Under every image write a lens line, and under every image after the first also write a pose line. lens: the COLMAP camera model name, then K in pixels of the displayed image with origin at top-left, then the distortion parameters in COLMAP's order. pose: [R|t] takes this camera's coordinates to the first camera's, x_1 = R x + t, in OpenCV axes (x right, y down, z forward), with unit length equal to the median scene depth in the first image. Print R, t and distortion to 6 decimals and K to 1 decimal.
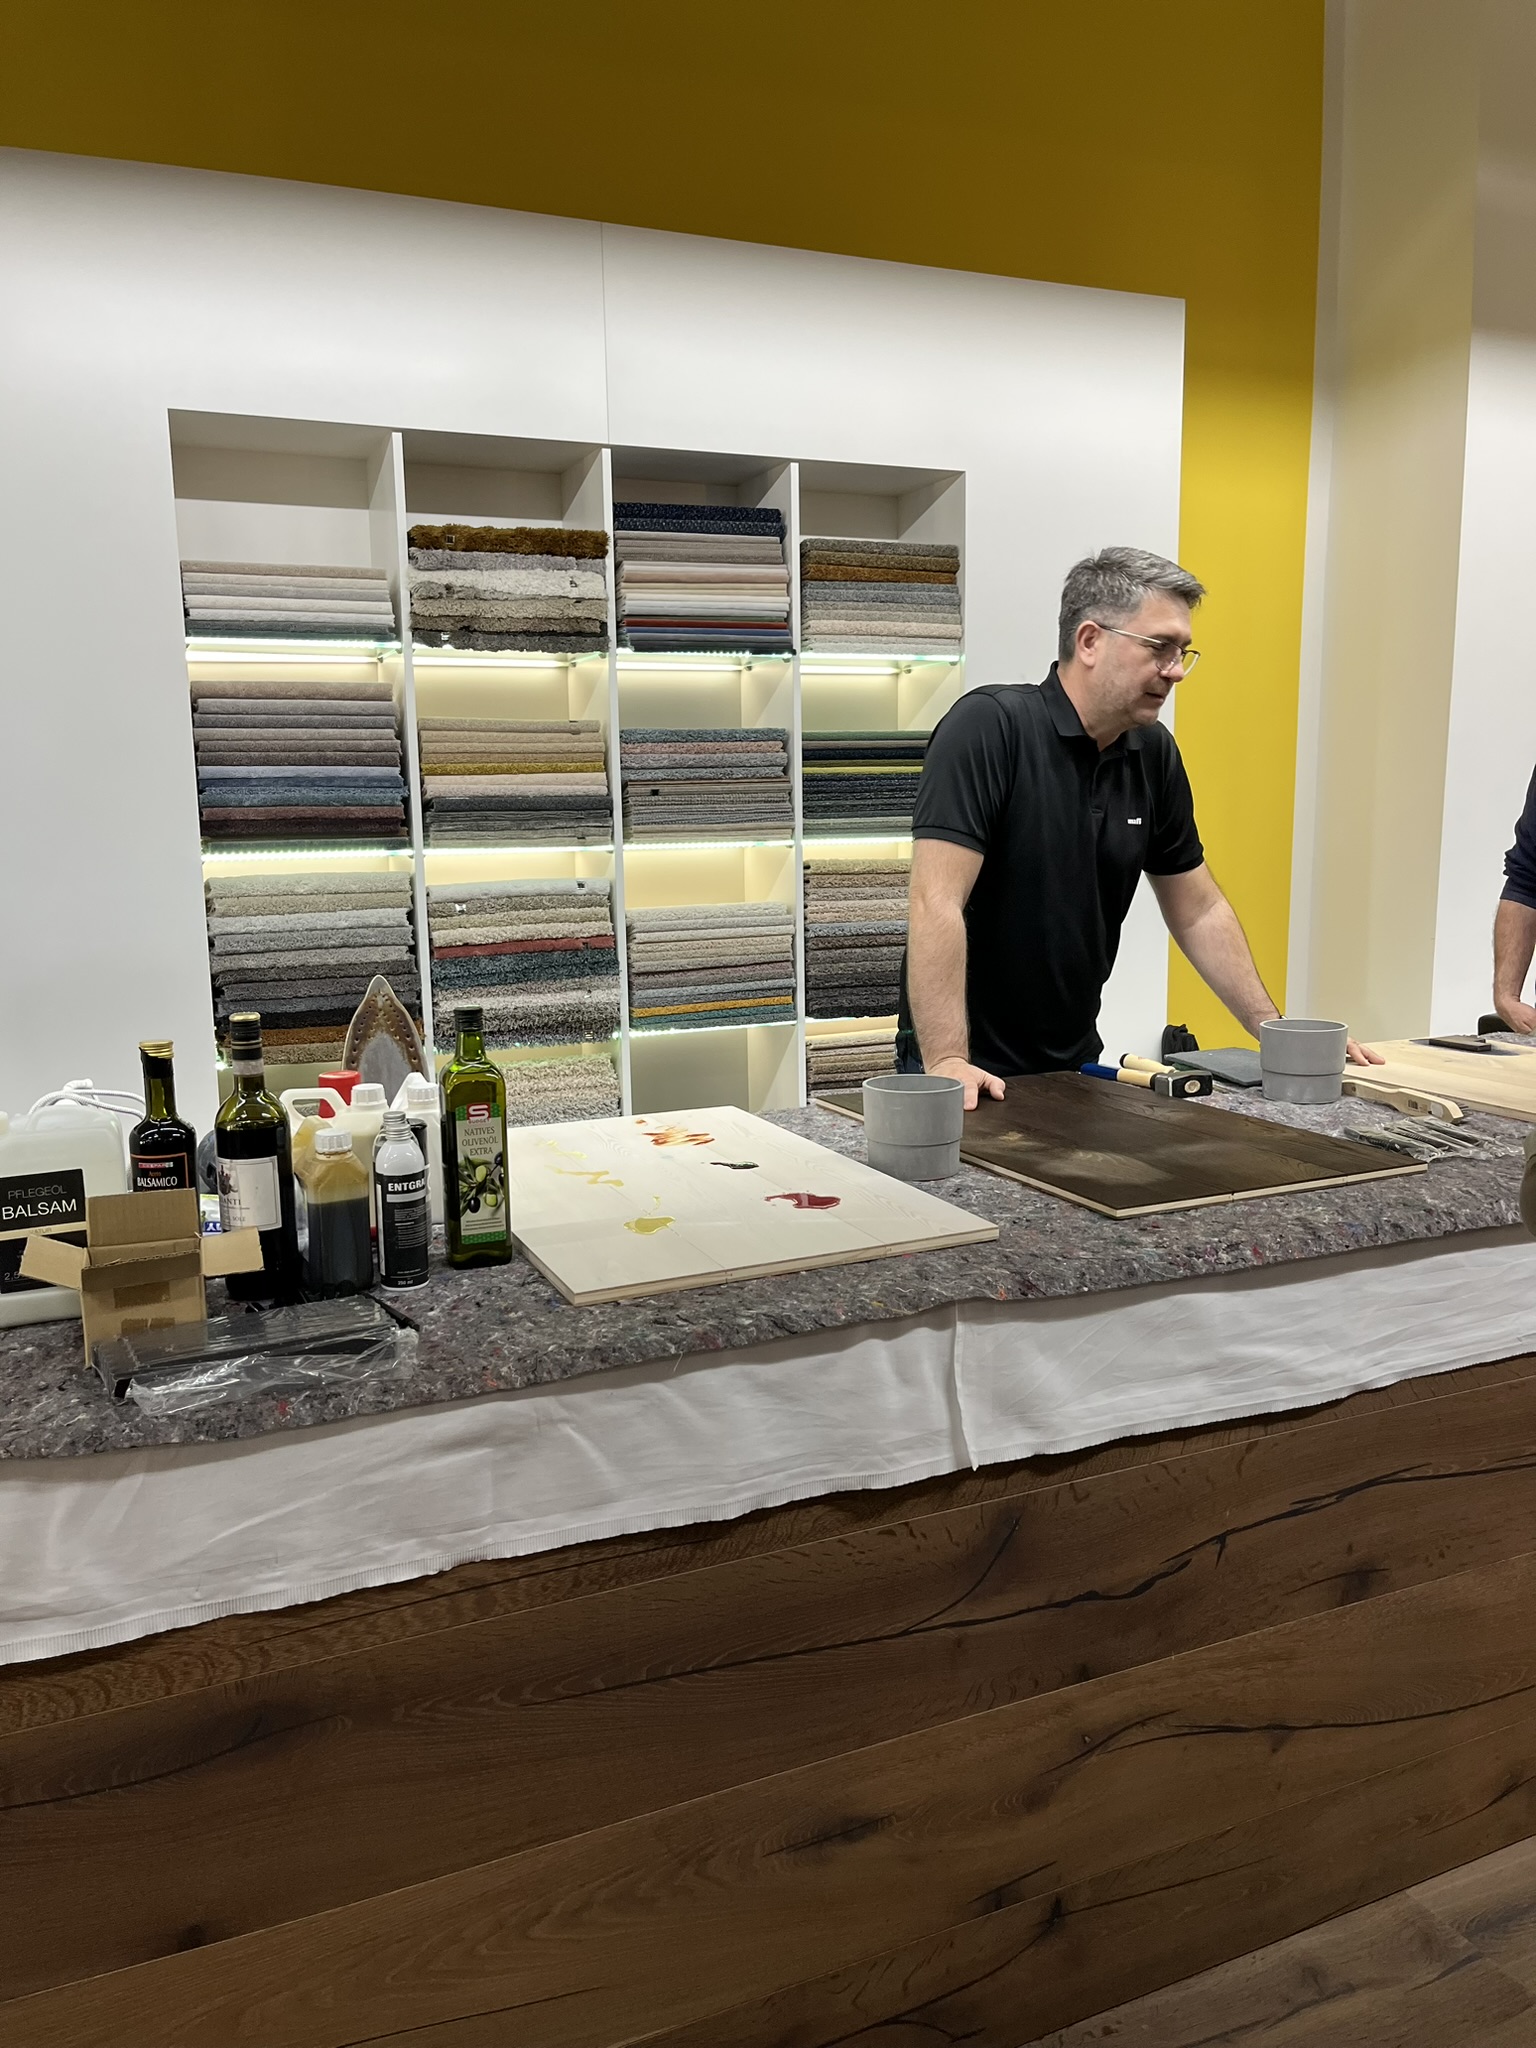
lens RADIAL K [[1561.5, 0, 764.9], [0, 1561.5, 1035.6], [0, 0, 1]] dist [0.020373, -0.017861]
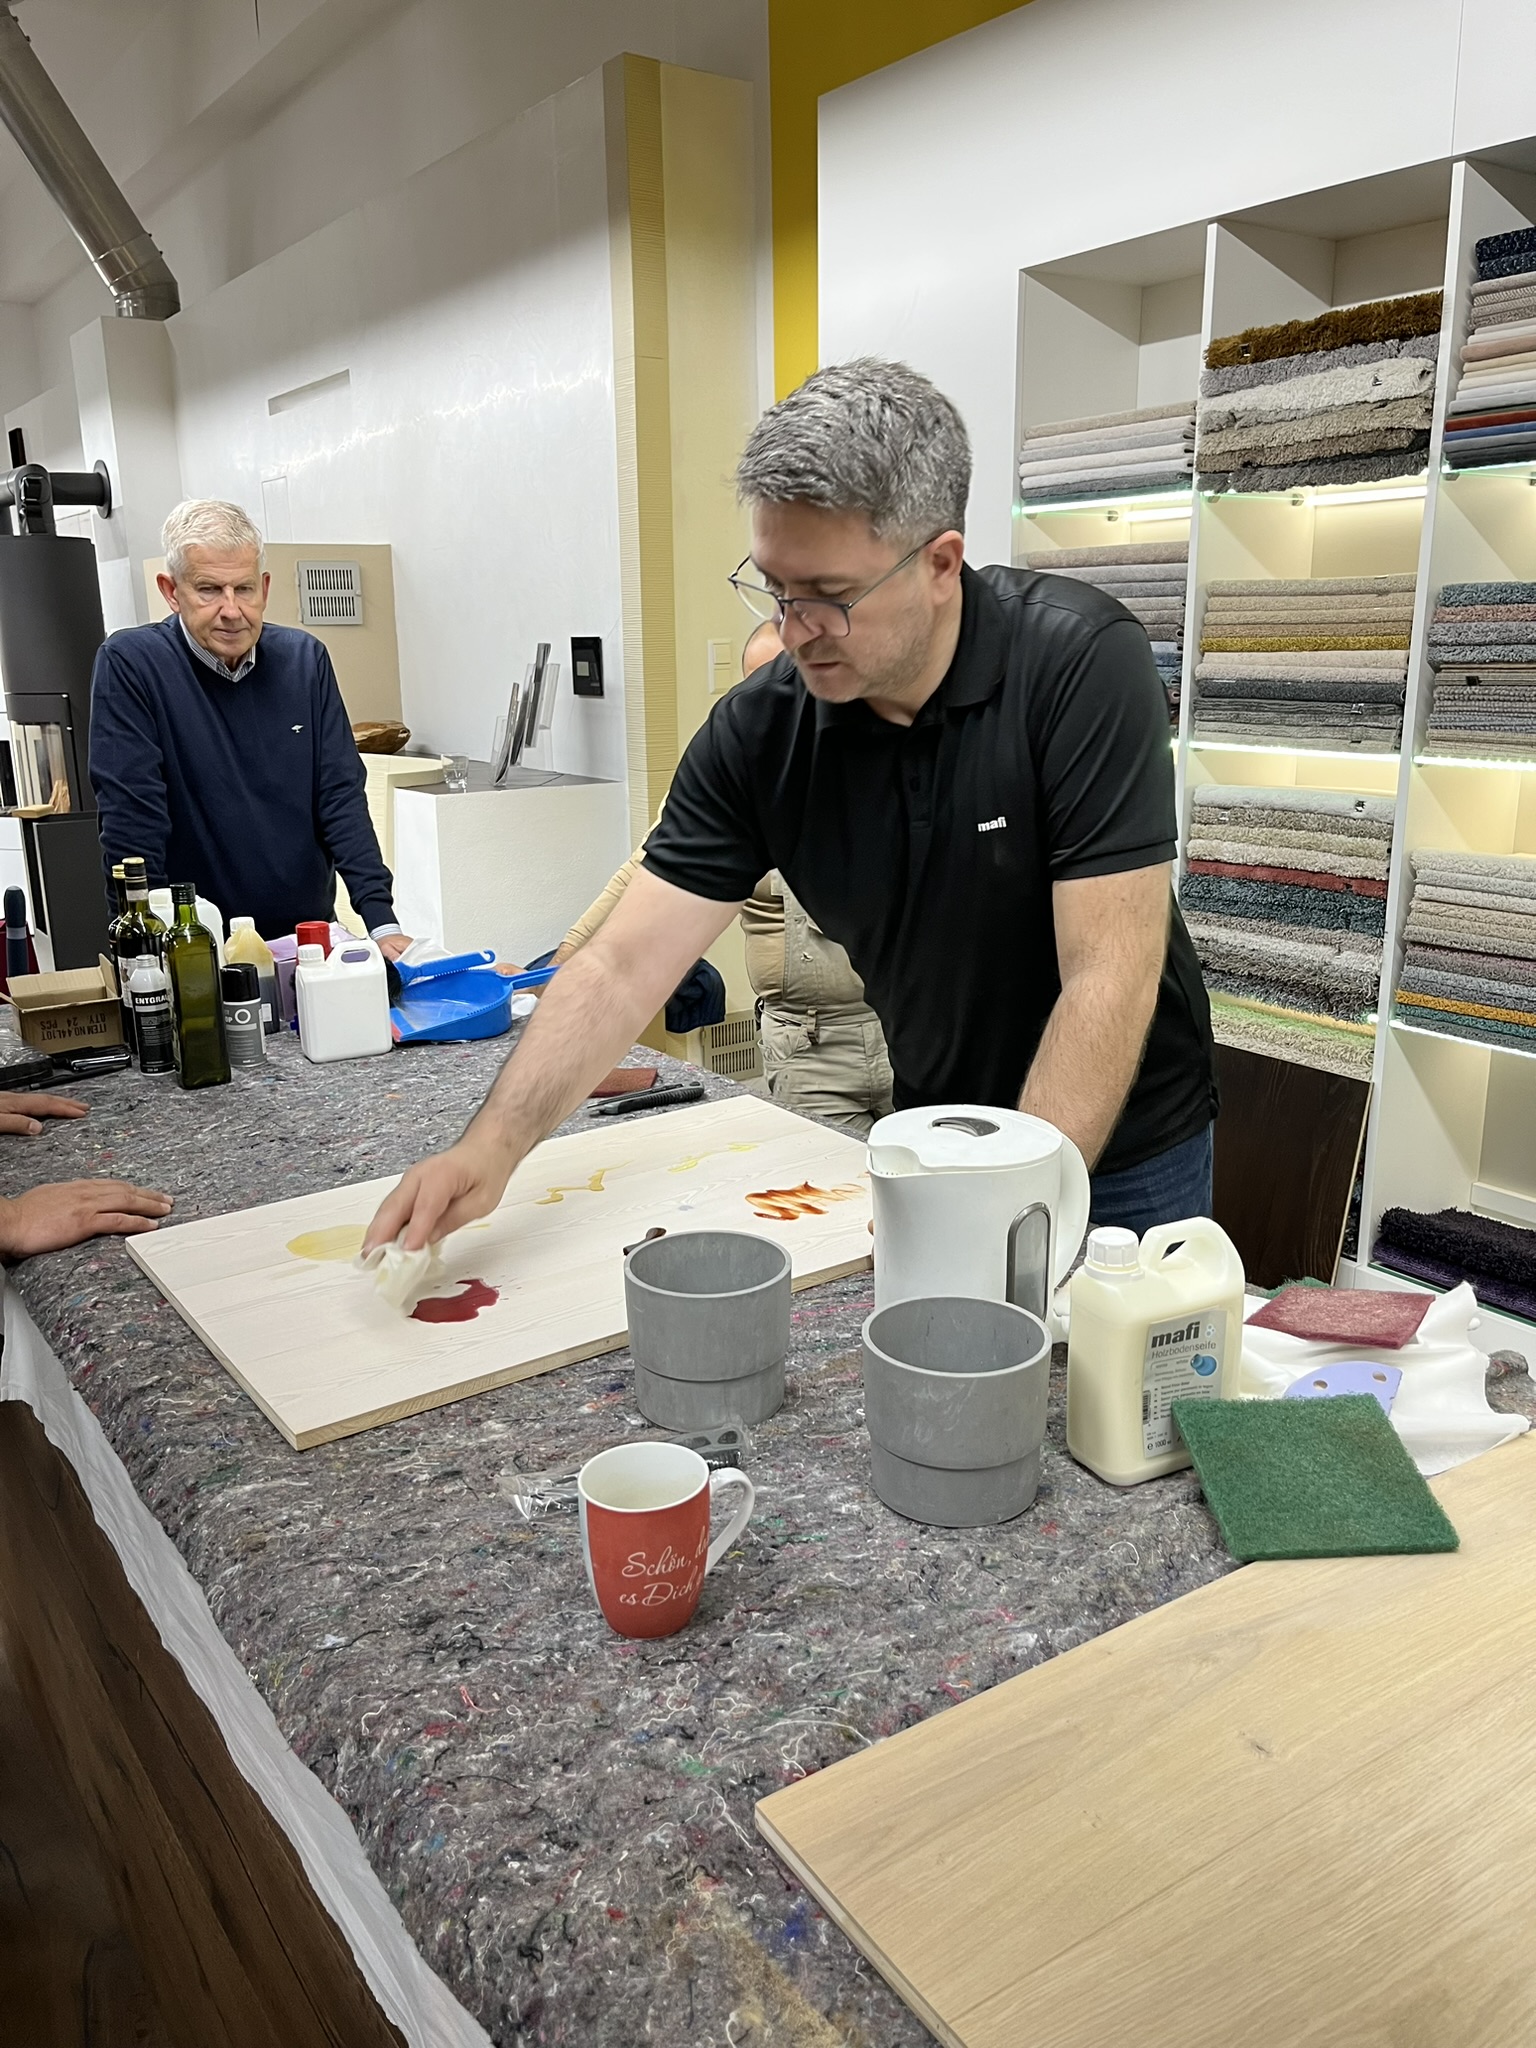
lens RADIAL K [[1561.5, 0, 765.9], [0, 1561.5, 1019.4], [0, 0, 1]] dist [0.020373, -0.017861]
pose [[0.207513, 0.241072, -0.948063, 0.551790], [-0.156591, 0.964847, 0.211065, -0.112779], [0.965618, 0.104660, 0.237968, 0.576981]]
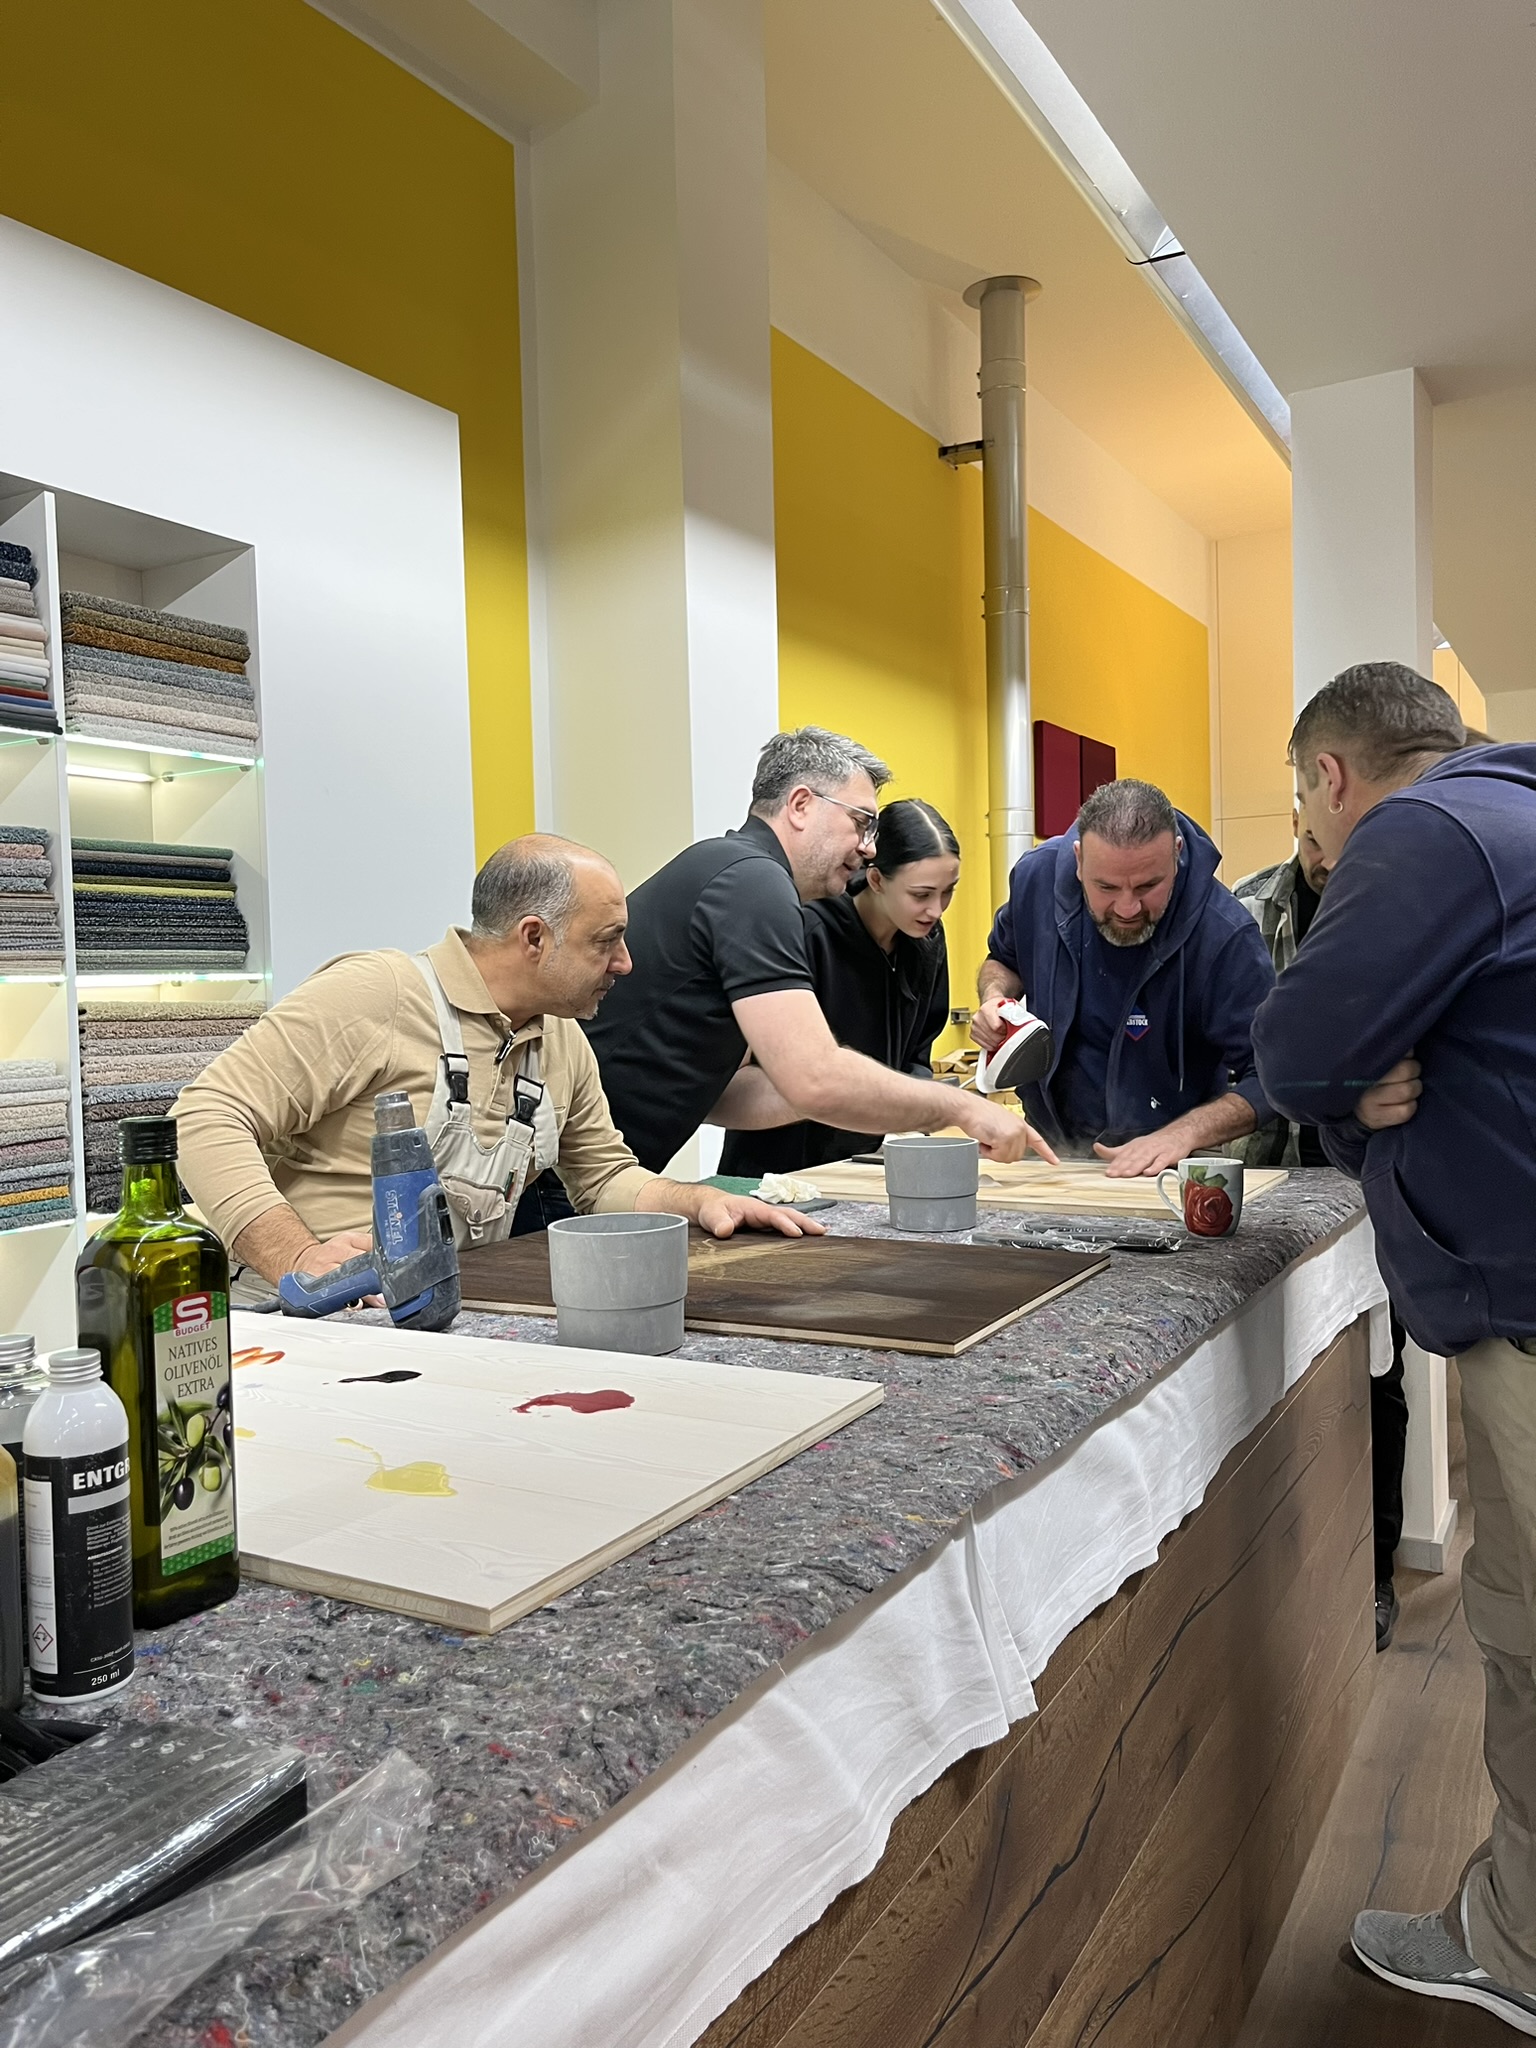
lens RADIAL K [[1561.5, 0, 768.1], [0, 1561.5, 1018.9], [0, 0, 1]] dist [0.020373, -0.017861]
pose [[0.800833, -0.018022, 0.598616, -0.172120], [0.105365, 0.988196, -0.111206, 0.015206], [-0.589546, 0.152131, 0.793279, 0.223699]]
